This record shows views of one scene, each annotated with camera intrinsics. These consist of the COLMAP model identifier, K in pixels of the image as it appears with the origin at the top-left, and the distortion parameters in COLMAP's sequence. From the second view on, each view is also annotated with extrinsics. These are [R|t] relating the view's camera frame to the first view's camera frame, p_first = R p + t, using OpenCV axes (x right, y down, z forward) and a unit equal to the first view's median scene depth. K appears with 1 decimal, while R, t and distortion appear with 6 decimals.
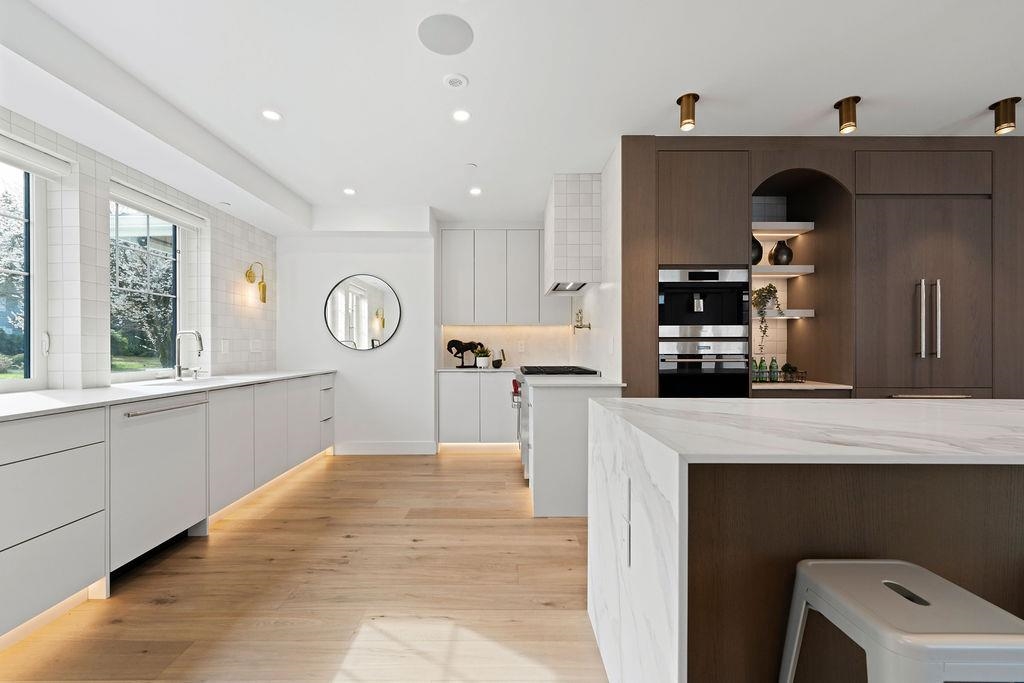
lens RADIAL K [[415.5, 0, 510.5], [0, 415.5, 347.1], [0, 0, 1]] dist [-0.001202, -0.000840]
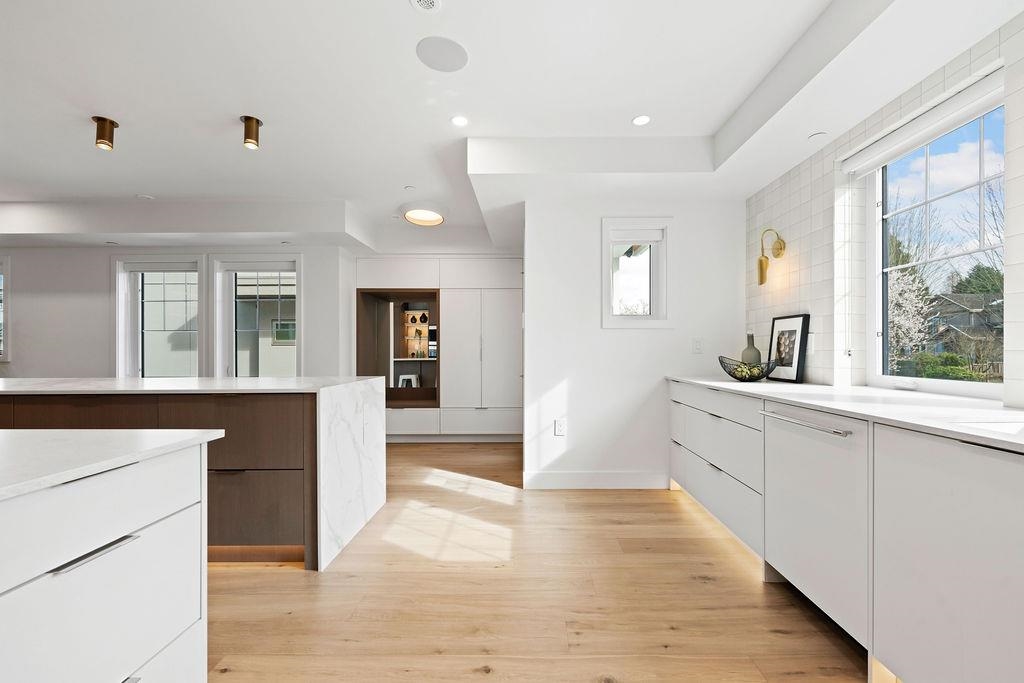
lens RADIAL K [[415.5, 0, 531.6], [0, 415.5, 350.5], [0, 0, 1]] dist [-0.001202, -0.000840]
pose [[-0.999977, 0.001815, -0.006577, -0.251797], [0.001801, 0.999996, 0.002061, 0.010185], [0.006581, 0.002049, -0.999976, 1.377496]]
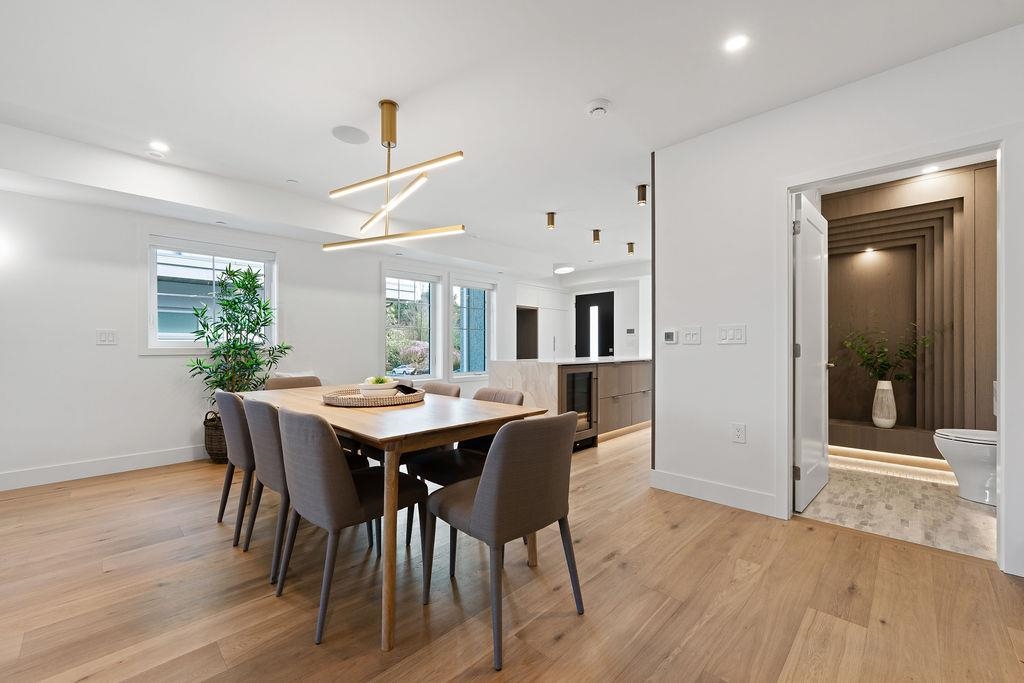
lens RADIAL K [[415.5, 0, 516.8], [0, 415.5, 346.2], [0, 0, 1]] dist [-0.001202, -0.000840]
pose [[-0.691858, -0.001661, -0.722032, 2.285416], [0.000904, 0.999995, -0.003167, 0.028339], [0.722033, -0.002844, -0.691852, 1.499658]]
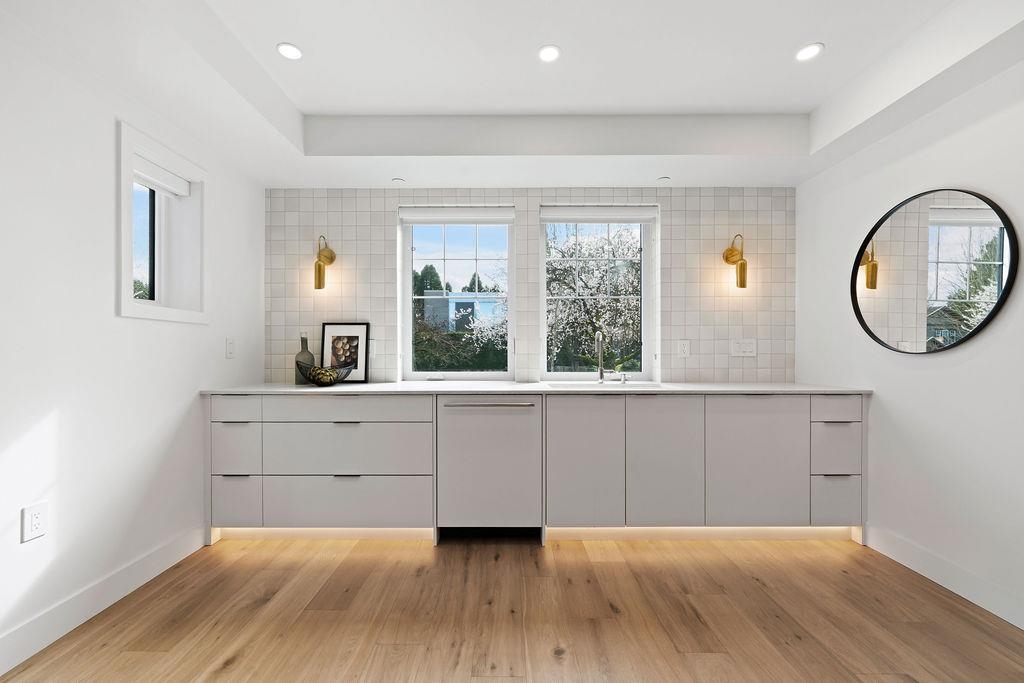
lens RADIAL K [[415.5, 0, 499.0], [0, 415.5, 356.2], [0, 0, 1]] dist [-0.001202, -0.000840]
pose [[-0.015910, 0.007471, -0.999846, 0.197262], [0.000560, 0.999972, 0.007463, 0.010519], [0.999873, -0.000441, -0.015913, 0.816418]]
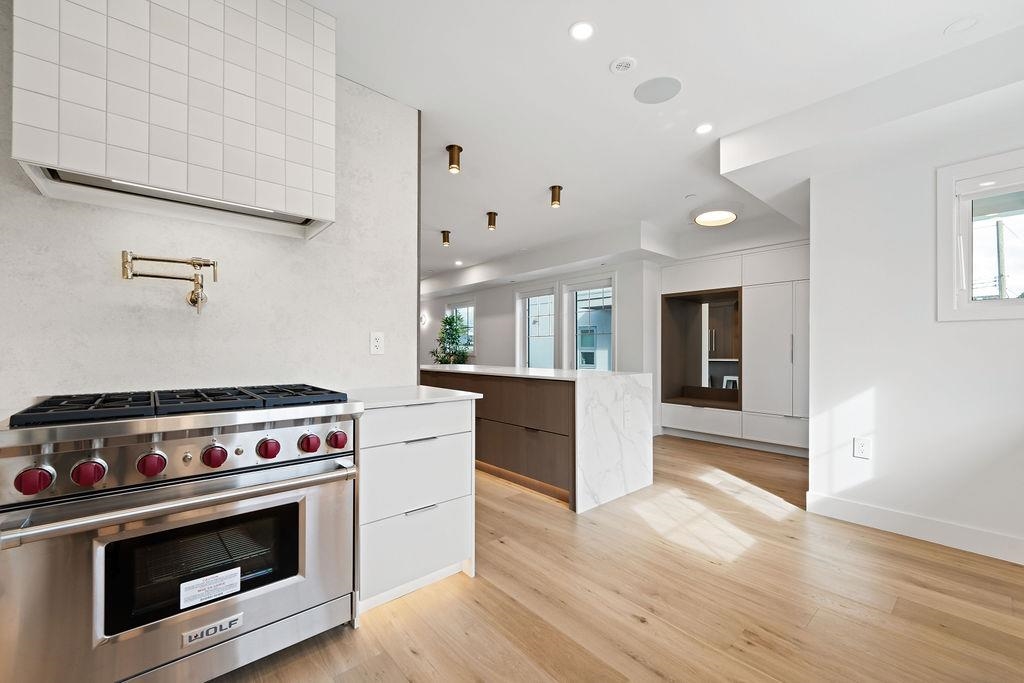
lens RADIAL K [[415.5, 0, 516.1], [0, 415.5, 347.6], [0, 0, 1]] dist [-0.001202, -0.000840]
pose [[-0.658571, 0.003716, 0.752510, -0.534424], [-0.000659, 0.999985, -0.005515, 0.010492], [-0.752519, -0.004128, -0.658558, 1.406552]]
